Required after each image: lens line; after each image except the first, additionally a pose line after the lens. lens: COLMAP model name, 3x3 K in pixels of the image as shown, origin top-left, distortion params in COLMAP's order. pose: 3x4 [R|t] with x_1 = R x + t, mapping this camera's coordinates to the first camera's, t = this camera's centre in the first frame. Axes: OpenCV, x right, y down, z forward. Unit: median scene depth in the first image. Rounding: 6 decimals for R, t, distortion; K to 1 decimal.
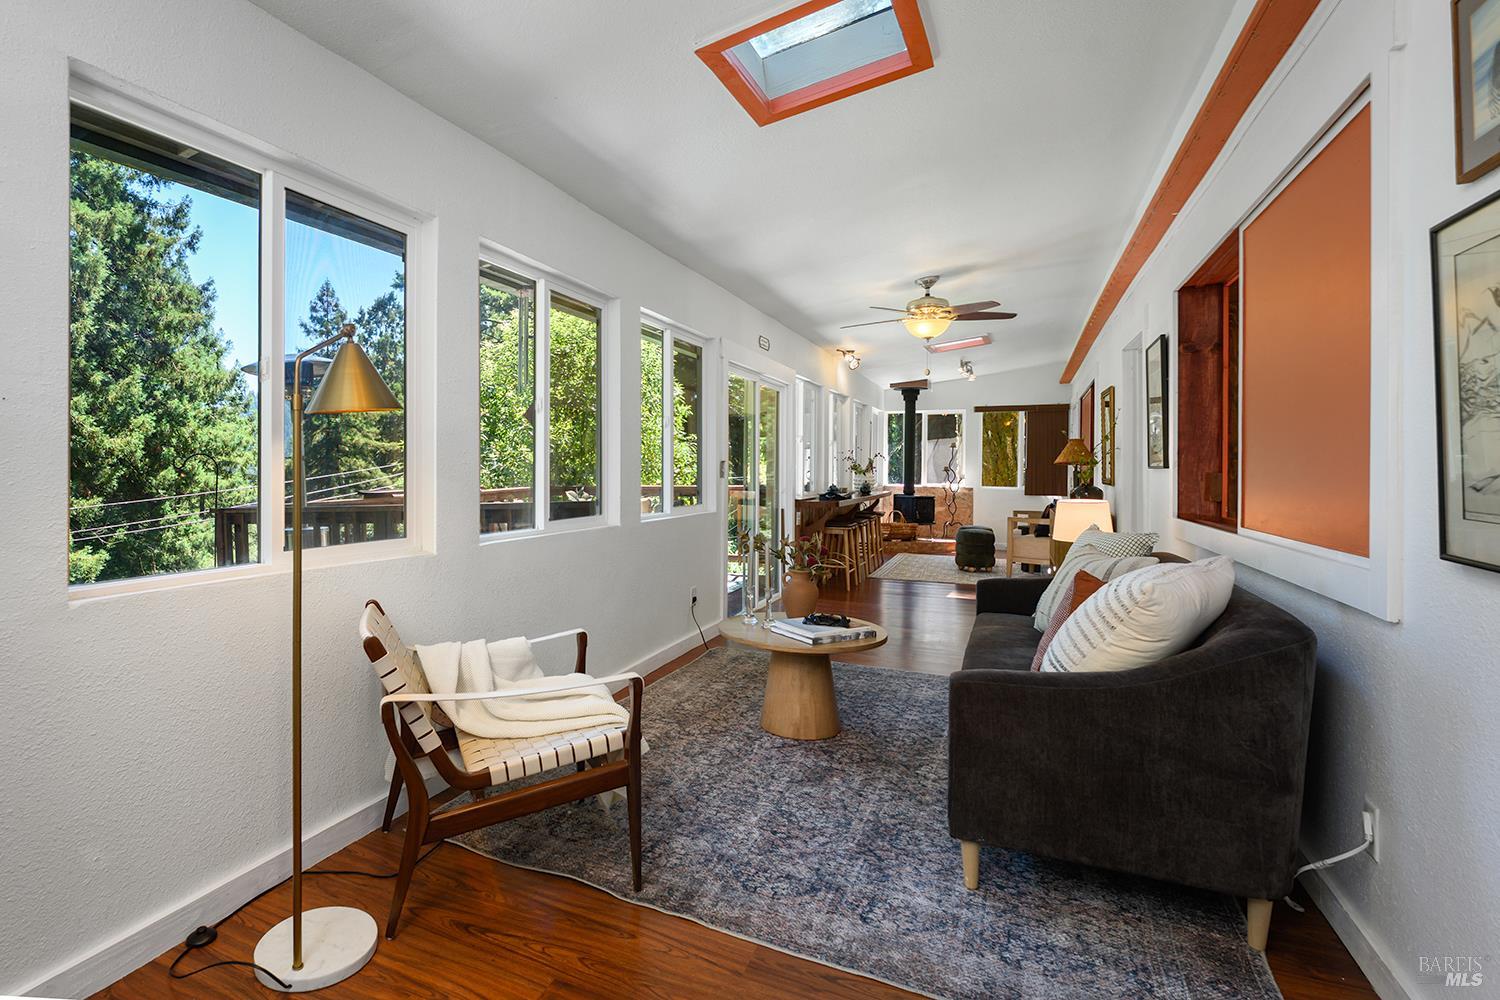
lens RADIAL K [[761.3, 0, 633.7], [0, 761.3, 481.1], [0, 0, 1]] dist [-0.001502, -0.046993]
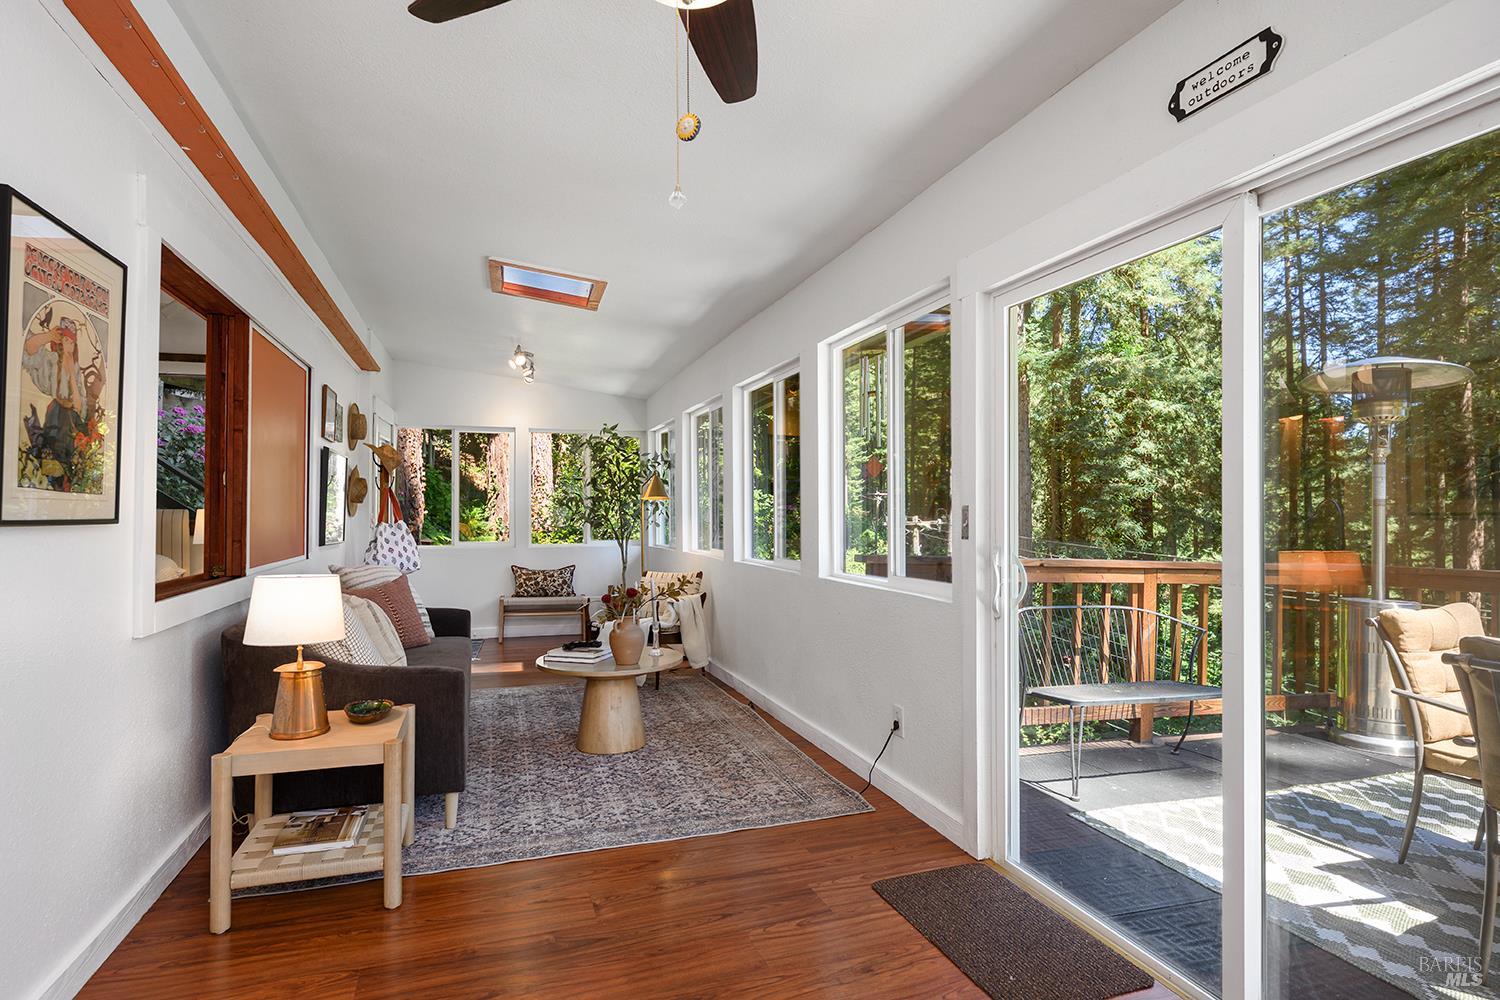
lens RADIAL K [[808.2, 0, 757.9], [0, 808.2, 490.3], [0, 0, 1]] dist [0.013857, 0.000213]
pose [[-0.703199, -0.016635, -0.710799, 0.275409], [-0.010349, 0.999860, -0.013162, -0.013753], [0.710918, -0.001900, -0.703272, 0.592149]]
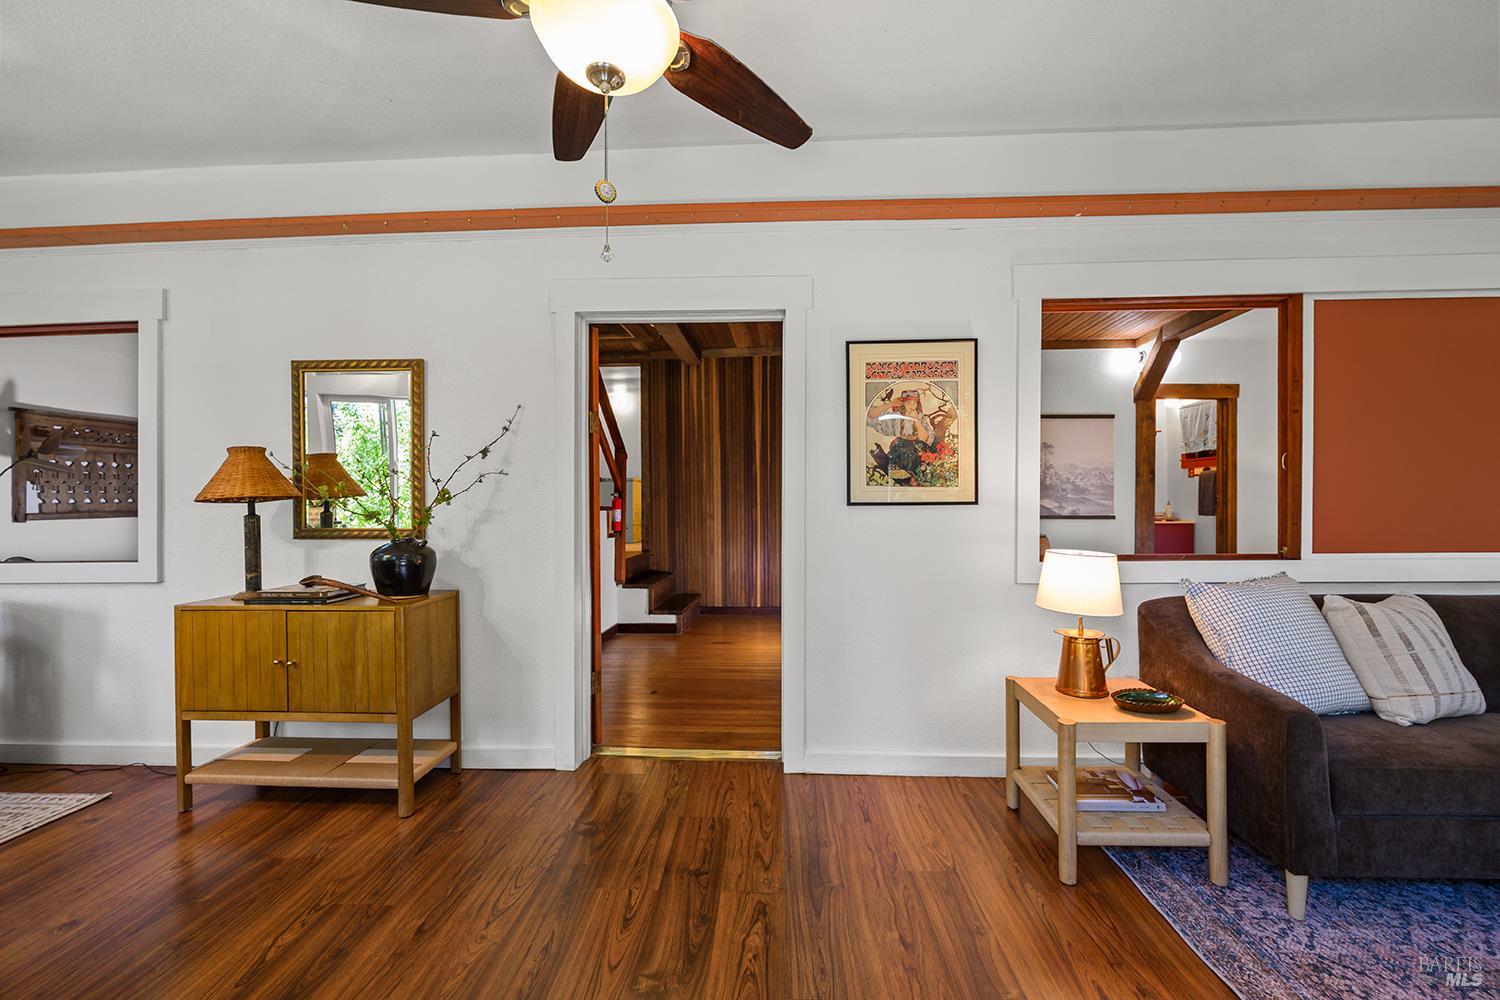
lens RADIAL K [[597.7, 0, 750.0], [0, 597.7, 500.0], [0, 0, 1]] dist [-0.000453, 0.000073]
pose [[-0.388408, 0.004334, 0.921477, 0.069900], [0.020882, 0.999774, 0.004100, -0.011454], [-0.921251, 0.020835, -0.388410, 0.511223]]
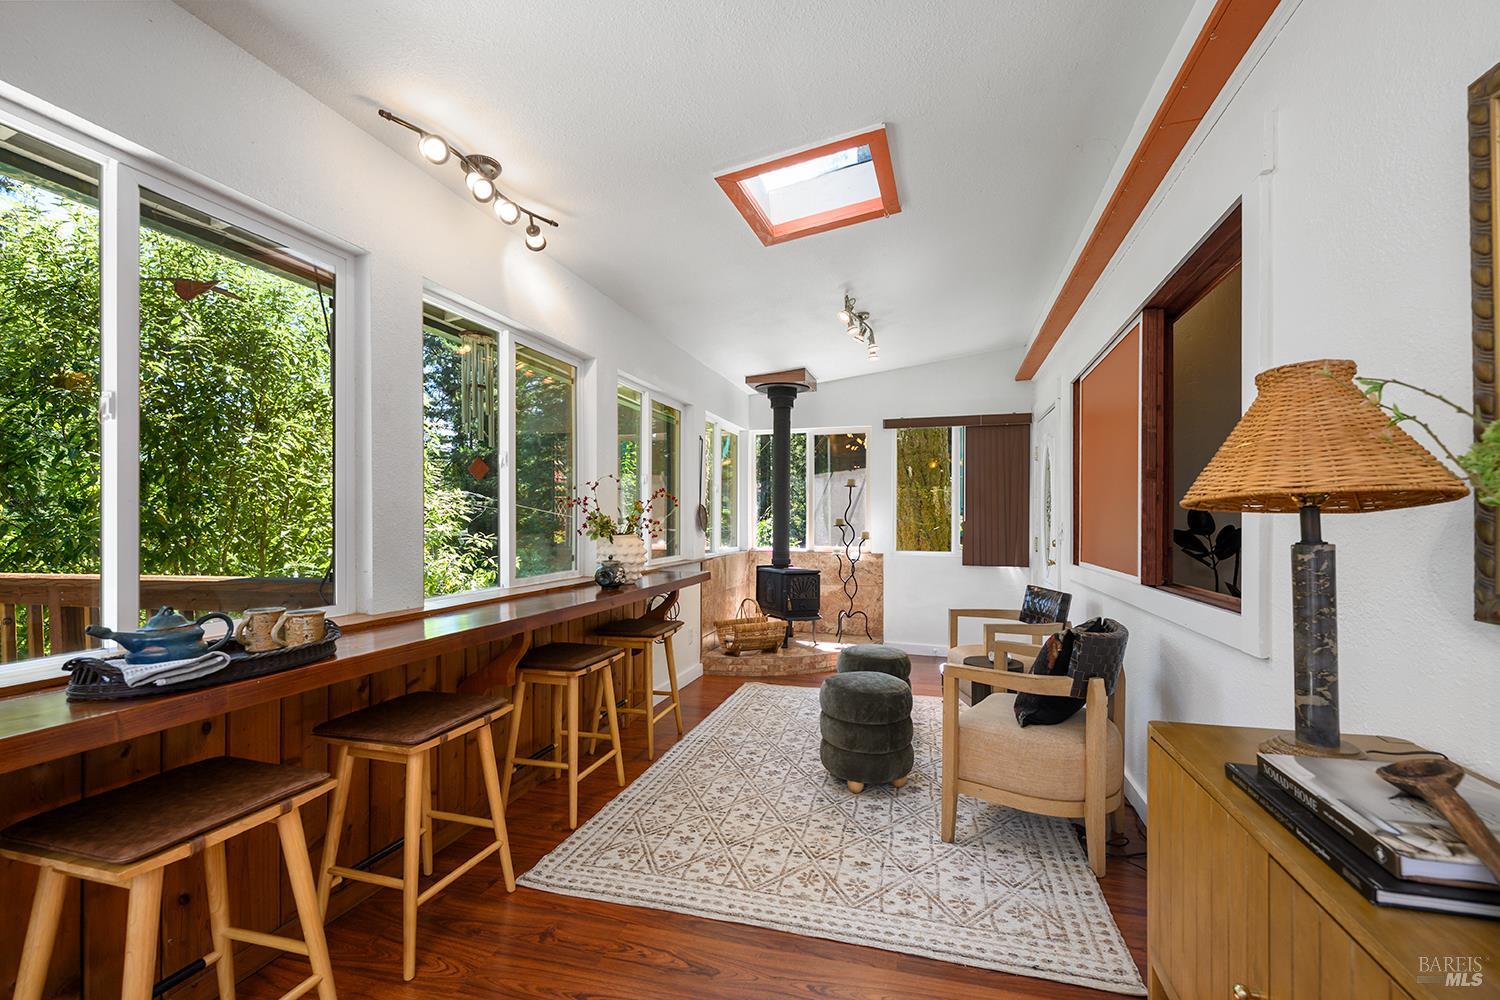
lens RADIAL K [[635.0, 0, 756.5], [0, 635.0, 521.0], [0, 0, 1]] dist [-0.001298, -0.000357]
pose [[0.983036, -0.000567, 0.183413, 0.255100], [0.003044, 0.999908, -0.013226, -0.011196], [-0.183389, 0.013560, 0.982947, 0.520923]]
